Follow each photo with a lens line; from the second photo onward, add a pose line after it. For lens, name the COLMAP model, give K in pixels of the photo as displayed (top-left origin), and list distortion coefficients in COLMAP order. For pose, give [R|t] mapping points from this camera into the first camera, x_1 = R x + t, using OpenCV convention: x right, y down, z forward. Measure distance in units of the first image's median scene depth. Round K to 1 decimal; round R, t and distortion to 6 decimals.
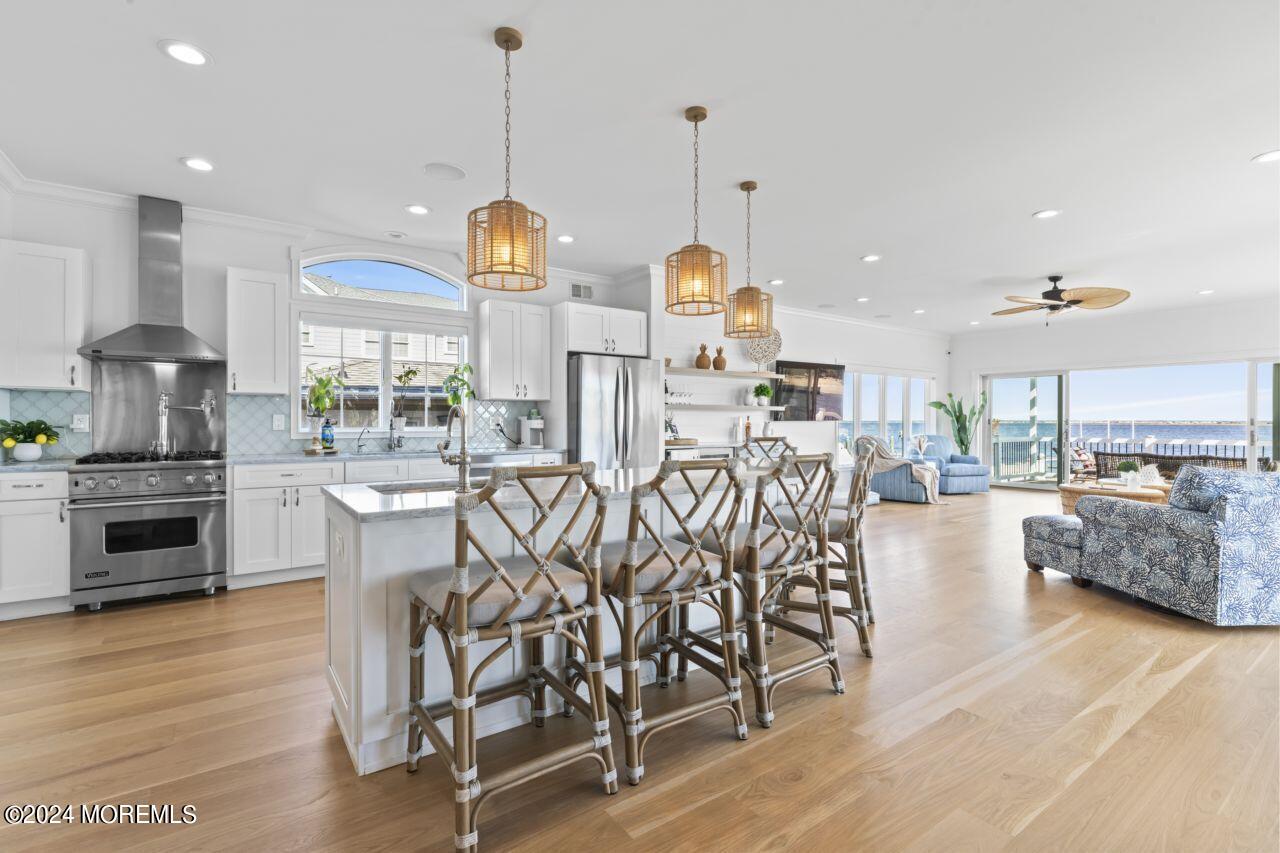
lens RADIAL K [[588.6, 0, 639.6], [0, 588.6, 424.7], [0, 0, 1]] dist [0.001183, 0.000094]
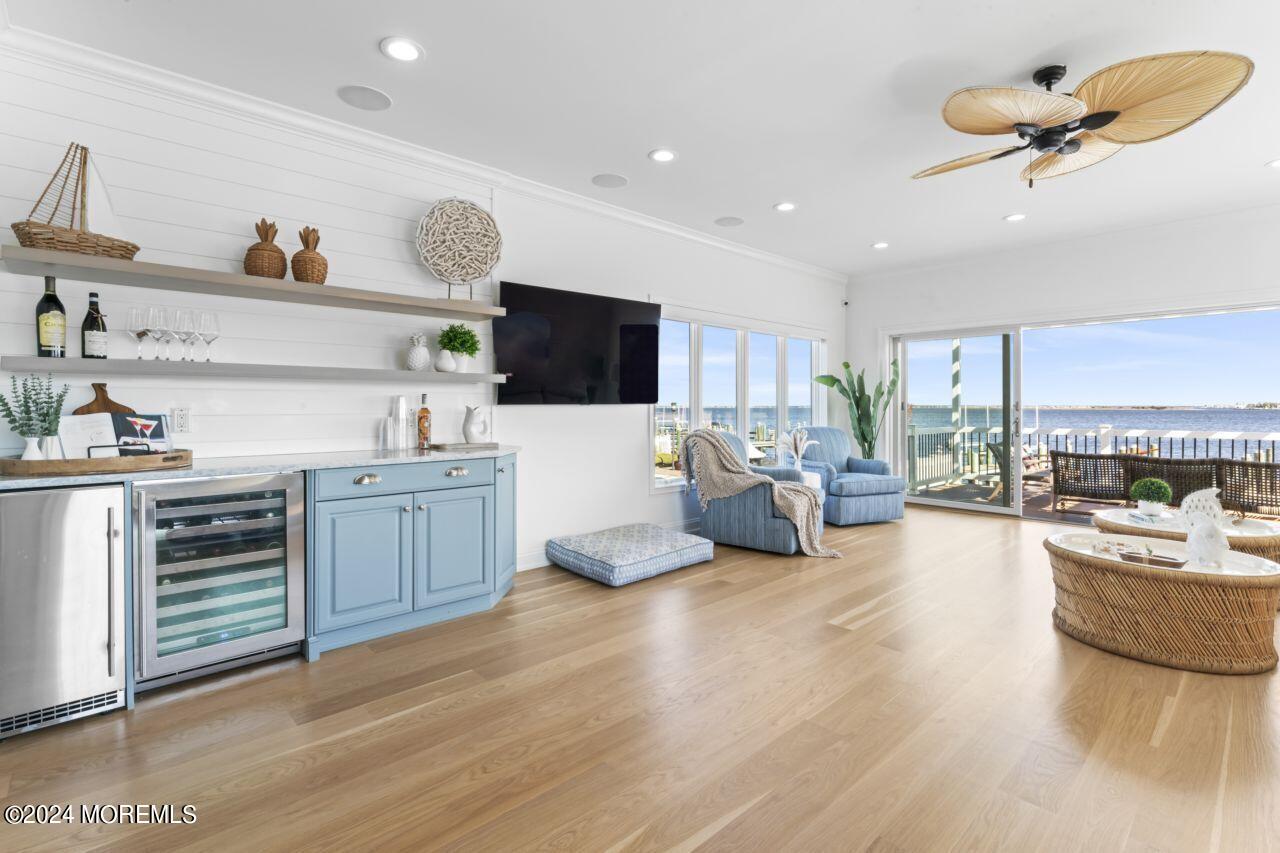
lens RADIAL K [[594.7, 0, 637.7], [0, 594.7, 406.6], [0, 0, 1]] dist [0.001962, 0.000627]
pose [[0.992368, -0.000315, 0.123315, 0.375813], [0.000960, 0.999986, -0.005177, -0.002472], [-0.123311, 0.005256, 0.992354, 0.651097]]
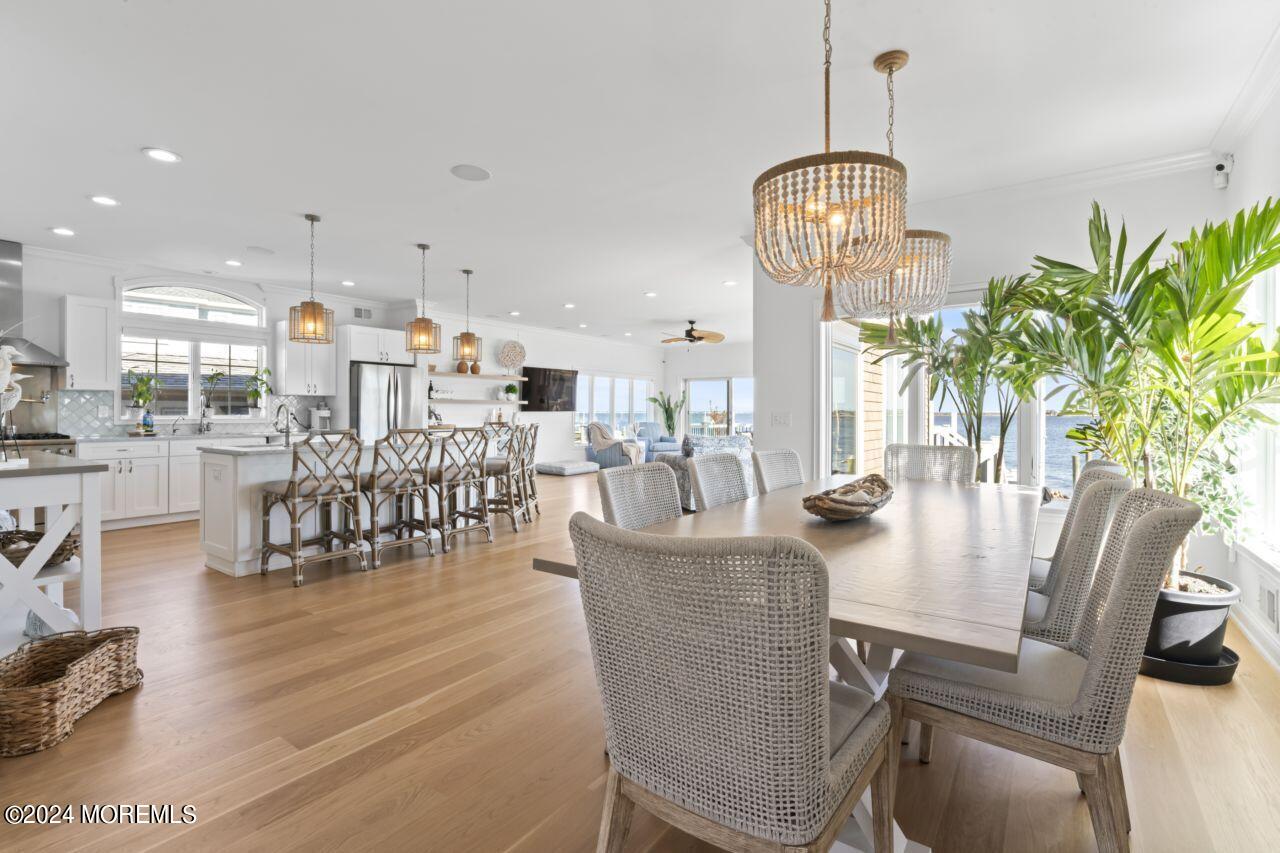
lens RADIAL K [[585.8, 0, 644.3], [0, 585.8, 413.4], [0, 0, 1]] dist [-0.002676, -0.000368]
pose [[0.944857, 0.001858, 0.327478, 0.073375], [-0.001068, 0.999996, -0.002591, 0.001425], [-0.327482, 0.002098, 0.944855, -0.476786]]
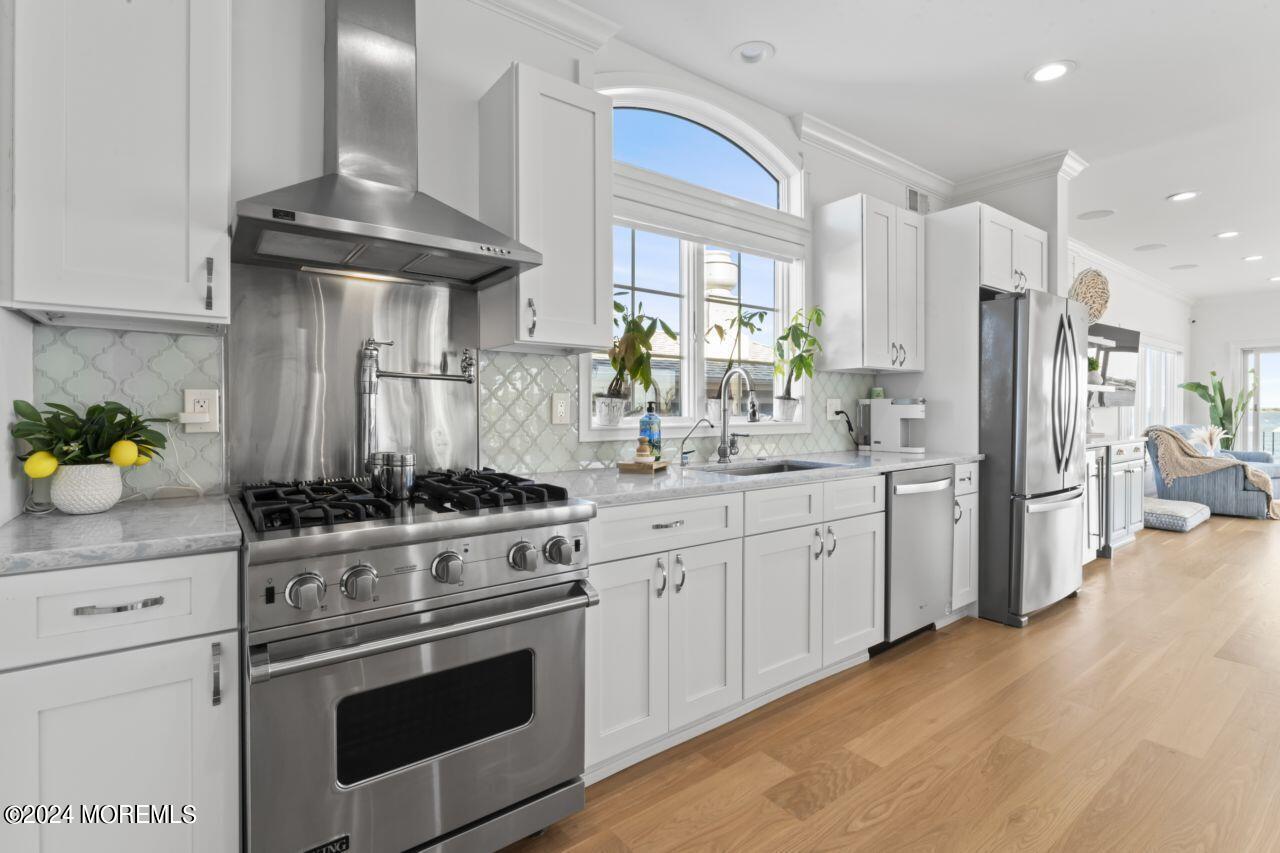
lens RADIAL K [[601.0, 0, 645.8], [0, 601.0, 415.1], [0, 0, 1]] dist [0.005354, 0.000213]
pose [[0.999483, -0.002072, 0.032081, -0.433989], [0.001930, 0.999988, 0.004442, -0.000370], [-0.032090, -0.004378, 0.999475, 0.377828]]
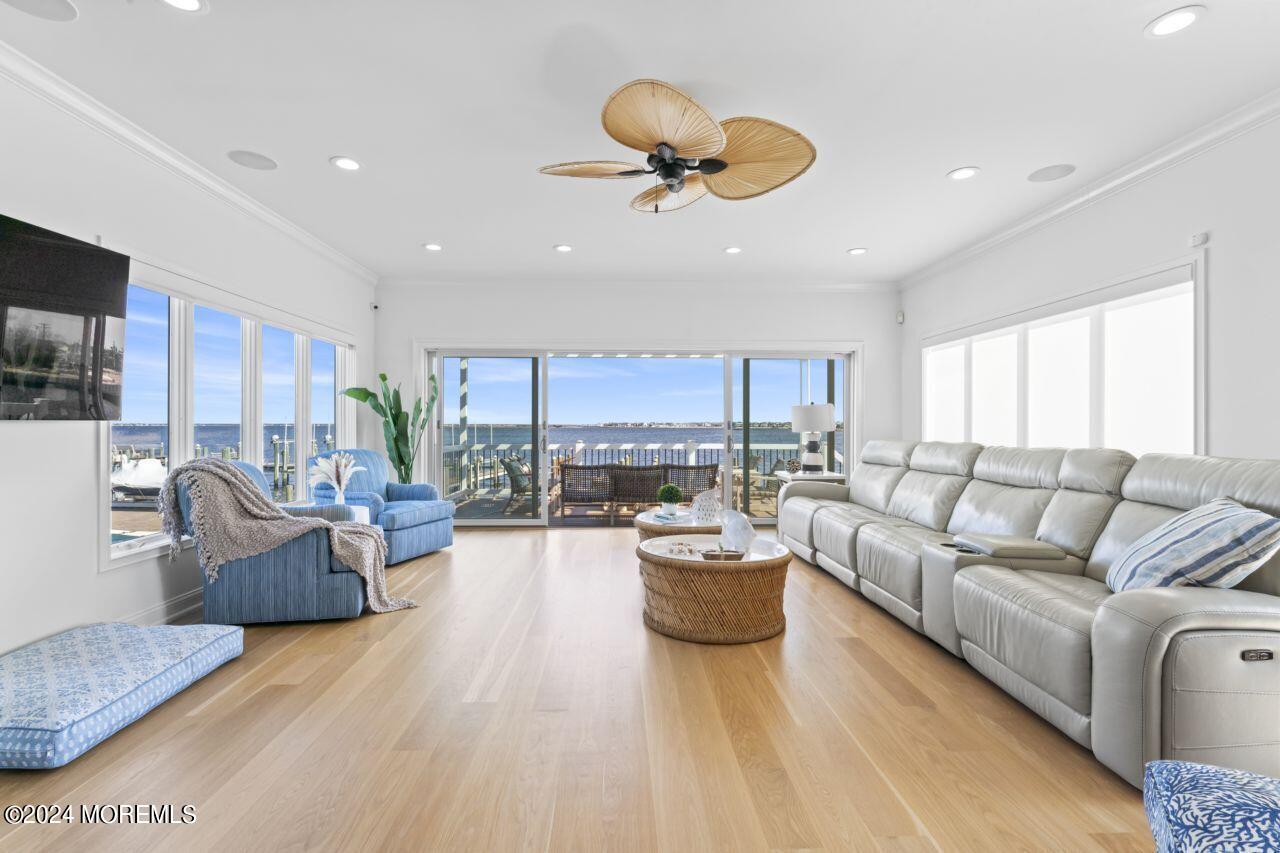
lens RADIAL K [[588.6, 0, 639.6], [0, 588.6, 424.7], [0, 0, 1]] dist [0.001183, 0.000094]
pose [[0.555872, 0.001100, 0.831267, 0.336116], [0.003008, 0.999990, -0.003335, -0.003848], [-0.831263, 0.004354, 0.555863, 0.828700]]
